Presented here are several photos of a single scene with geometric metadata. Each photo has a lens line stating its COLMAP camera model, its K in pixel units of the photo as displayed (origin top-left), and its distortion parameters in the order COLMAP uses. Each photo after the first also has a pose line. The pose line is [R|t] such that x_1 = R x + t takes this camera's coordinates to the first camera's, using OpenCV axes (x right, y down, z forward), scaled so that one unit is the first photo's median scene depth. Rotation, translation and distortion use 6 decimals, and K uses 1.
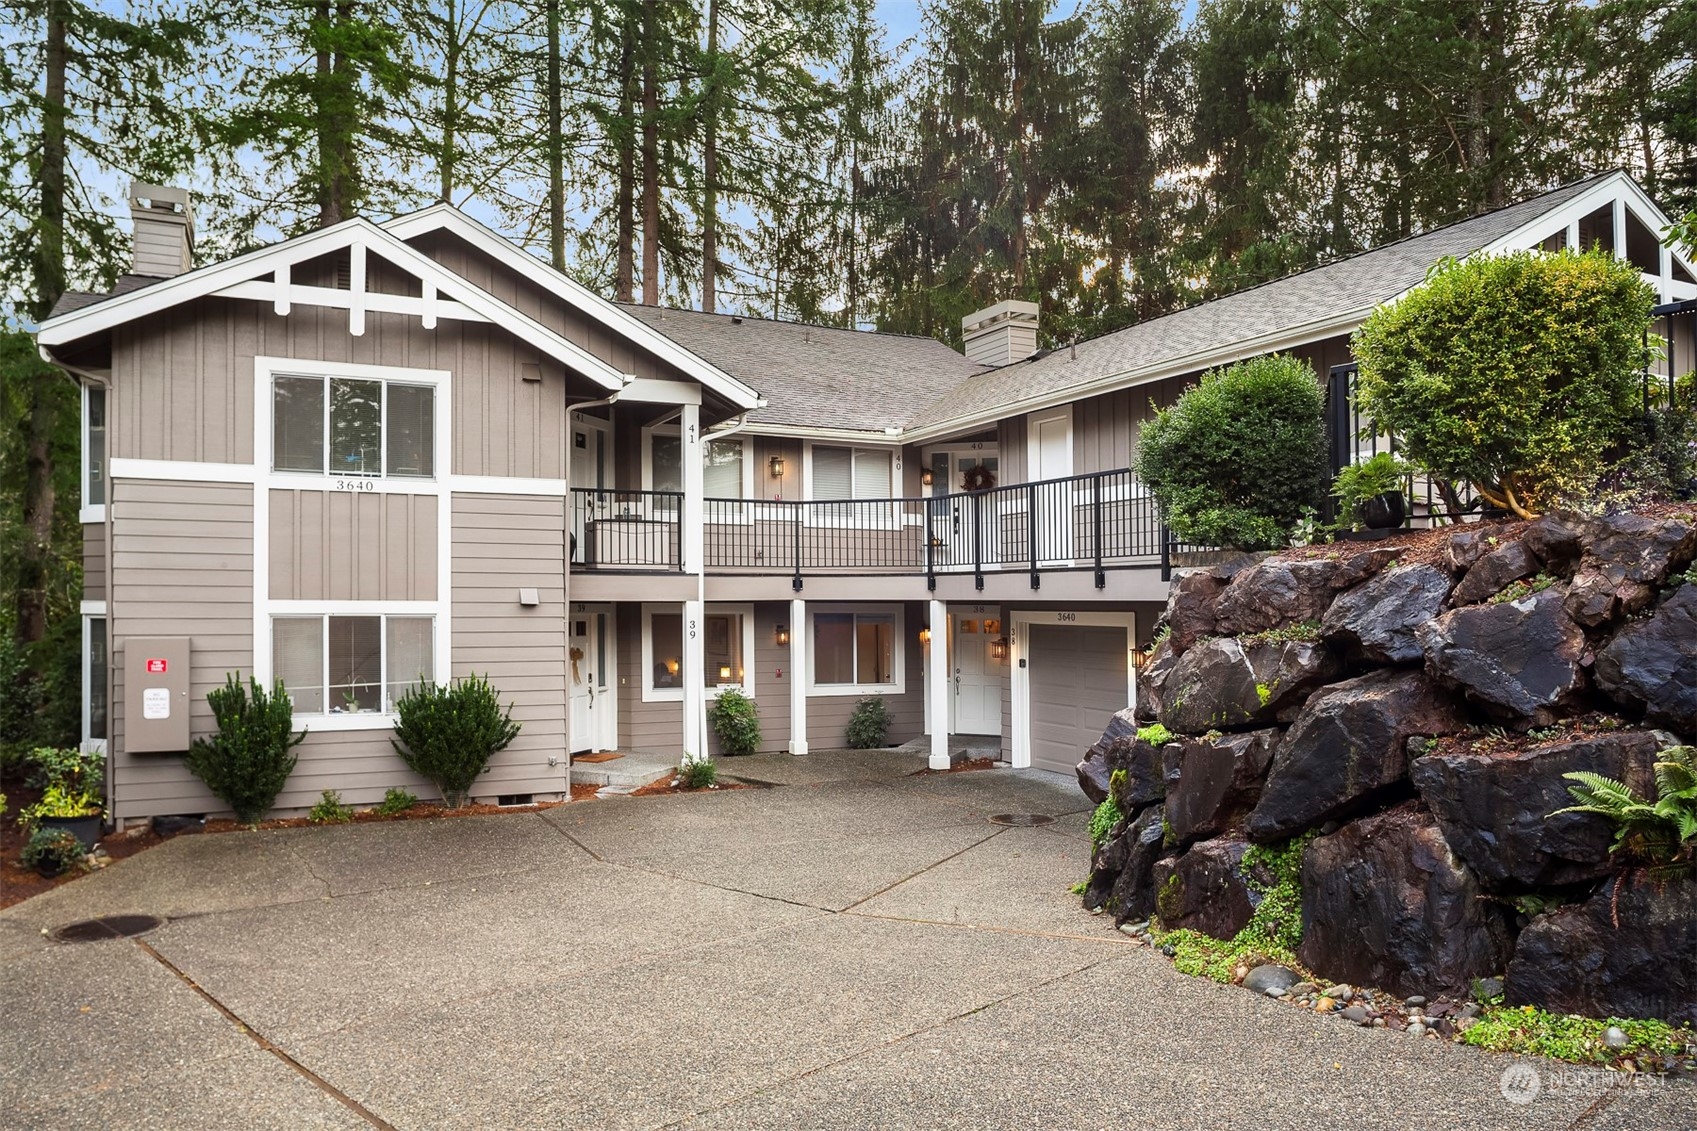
lens RADIAL K [[1199.6, 0, 850.9], [0, 1199.6, 628.7], [0, 0, 1]] dist [-0.011454, 0.003726]
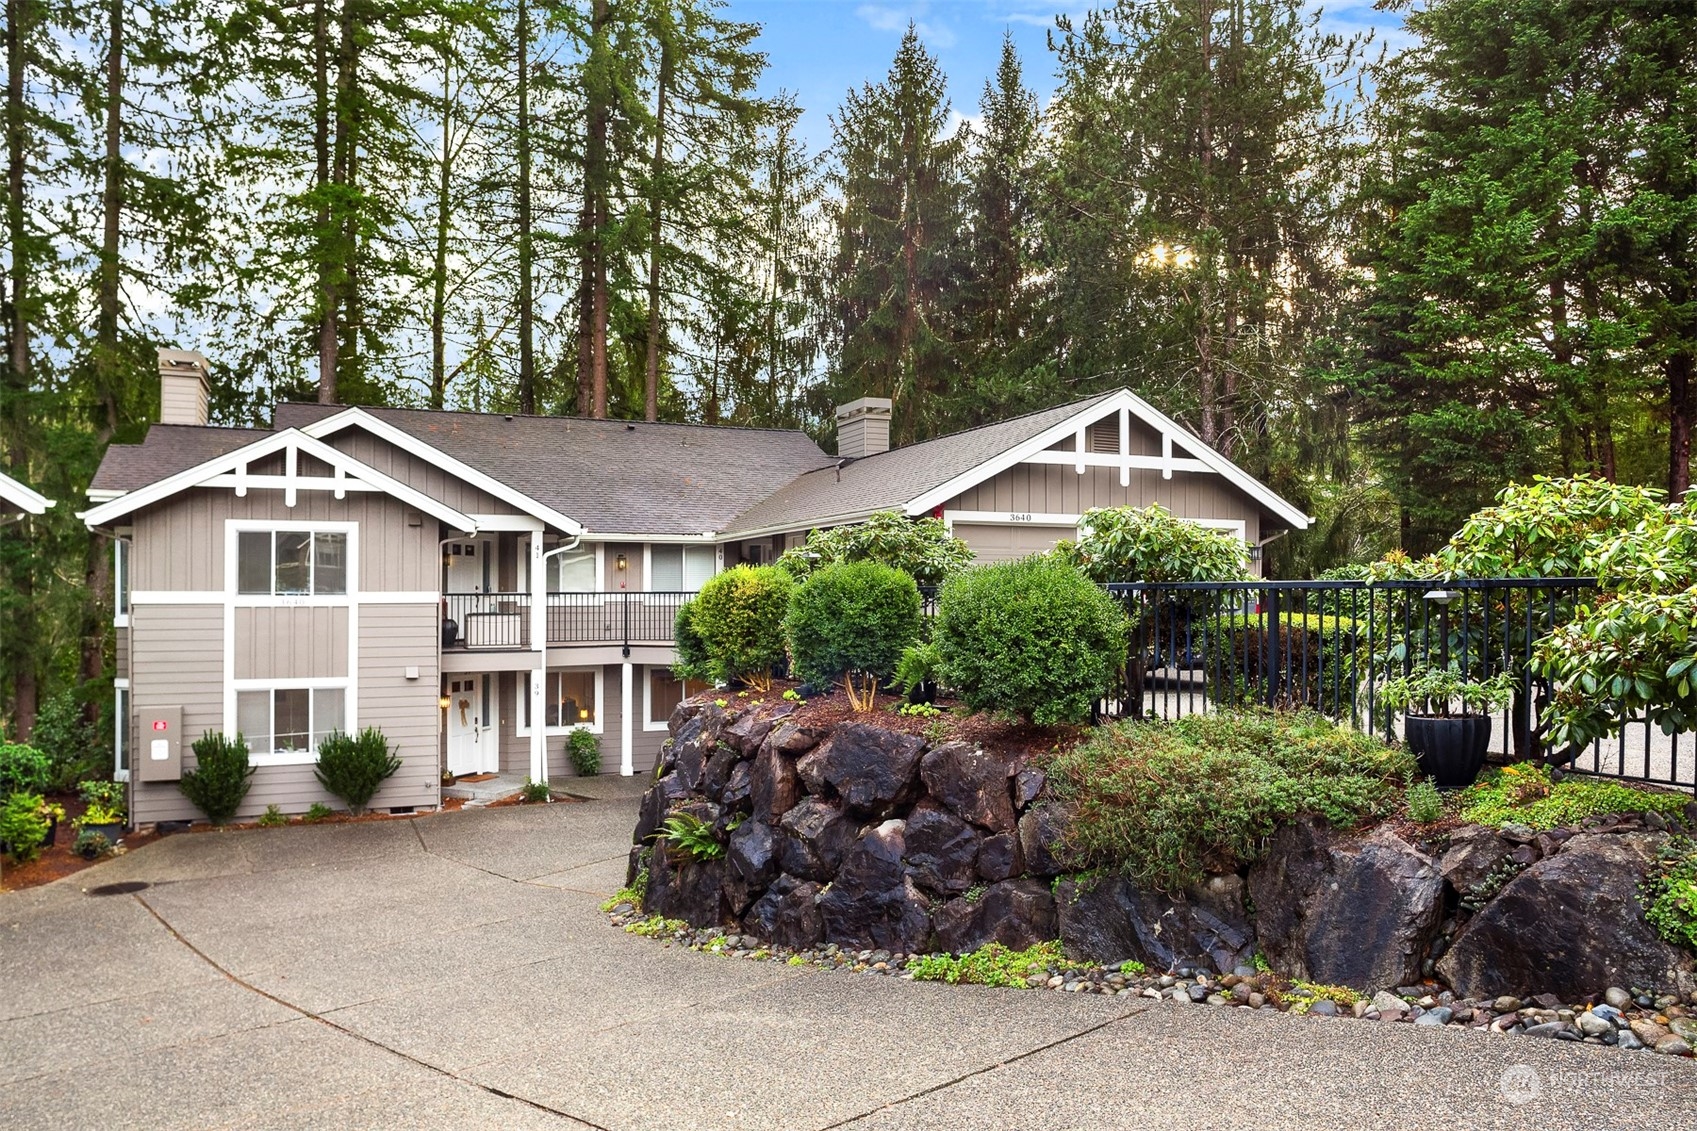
lens RADIAL K [[1184.4, 0, 848.6], [0, 1184.4, 616.6], [0, 0, 1]] dist [-0.005939, -0.002397]
pose [[0.999245, -0.003658, -0.038674, 0.344685], [0.003423, 0.999975, -0.006126, -0.089802], [0.038695, 0.005989, 0.999233, -0.462677]]
